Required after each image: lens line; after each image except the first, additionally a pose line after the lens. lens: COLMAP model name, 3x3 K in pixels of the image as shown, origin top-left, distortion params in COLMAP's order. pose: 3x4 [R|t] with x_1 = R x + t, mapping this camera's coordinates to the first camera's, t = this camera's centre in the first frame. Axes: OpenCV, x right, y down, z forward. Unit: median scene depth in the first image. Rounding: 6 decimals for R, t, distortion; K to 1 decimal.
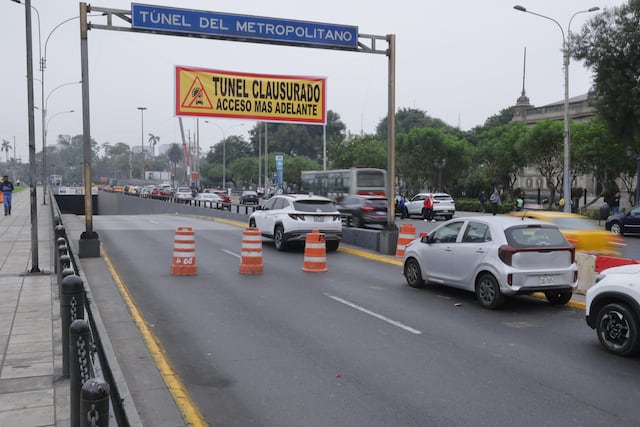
lens RADIAL K [[662.4, 0, 320.0], [0, 662.4, 213.5], [0, 0, 1]] dist [0.012960, 0.108495]
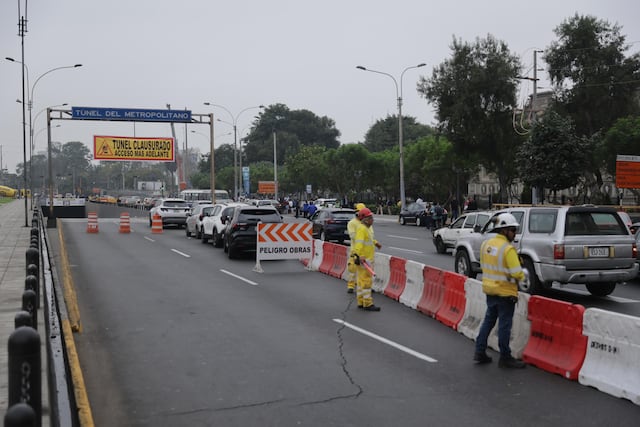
lens RADIAL K [[799.1, 0, 320.0], [0, 799.1, 213.5], [0, 0, 1]] dist [0.101047, -0.007625]
pose [[0.998601, -0.009420, -0.052032, 0.542834], [0.008422, 0.999777, -0.019369, 0.065748], [0.052203, 0.018903, 0.998458, -1.291511]]
